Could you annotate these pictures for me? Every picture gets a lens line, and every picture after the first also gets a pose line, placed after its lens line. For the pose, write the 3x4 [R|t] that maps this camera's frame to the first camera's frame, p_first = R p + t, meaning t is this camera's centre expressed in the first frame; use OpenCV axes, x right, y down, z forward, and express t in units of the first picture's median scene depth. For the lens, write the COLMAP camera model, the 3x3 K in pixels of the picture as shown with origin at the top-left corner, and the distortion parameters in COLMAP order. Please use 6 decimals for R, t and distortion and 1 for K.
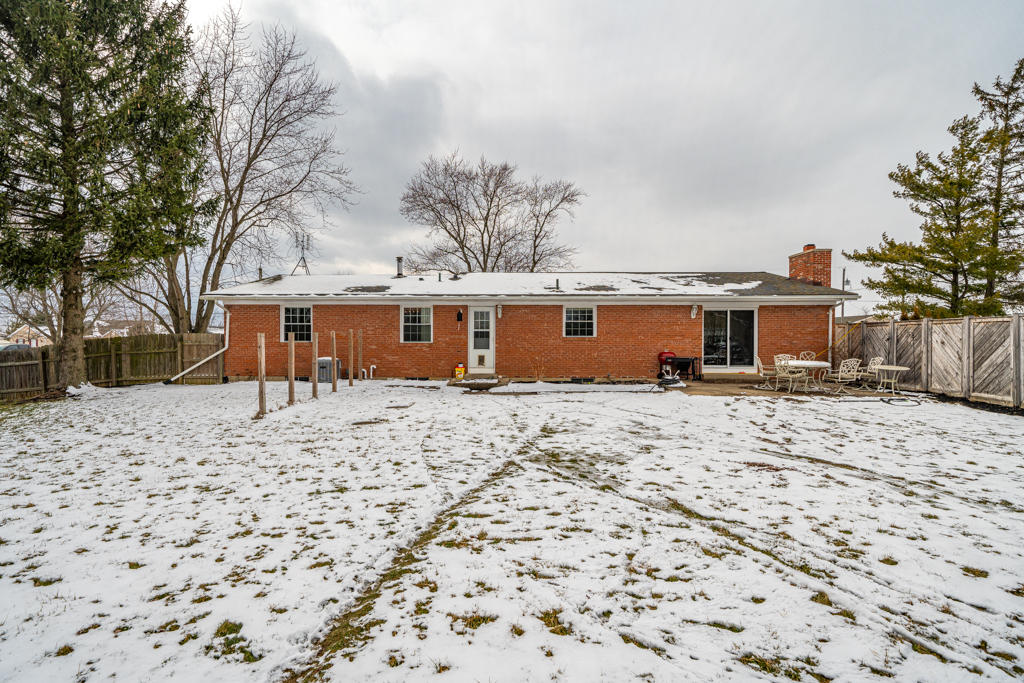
lens RADIAL K [[478.3, 0, 513.3], [0, 478.3, 339.6], [0, 0, 1]] dist [-0.003640, -0.001331]
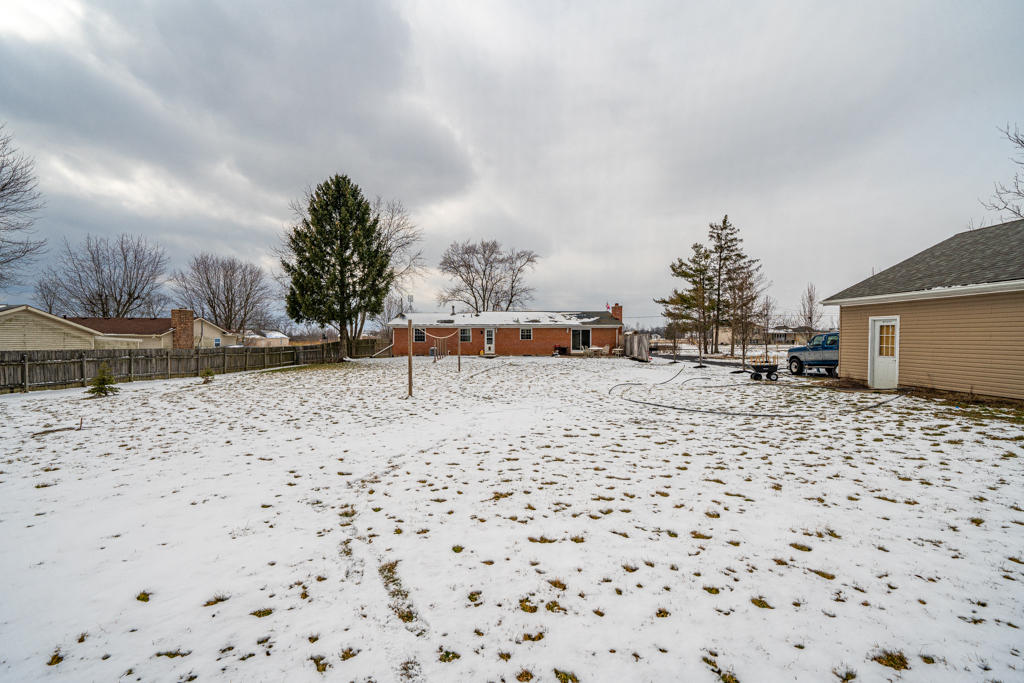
lens RADIAL K [[444.5, 0, 512.5], [0, 444.5, 338.7], [0, 0, 1]] dist [0.018449, 0.000147]
pose [[0.999328, -0.001846, 0.036617, -0.028444], [0.001800, 0.999998, 0.001313, -0.013841], [-0.036619, -0.001246, 0.999329, -1.433594]]
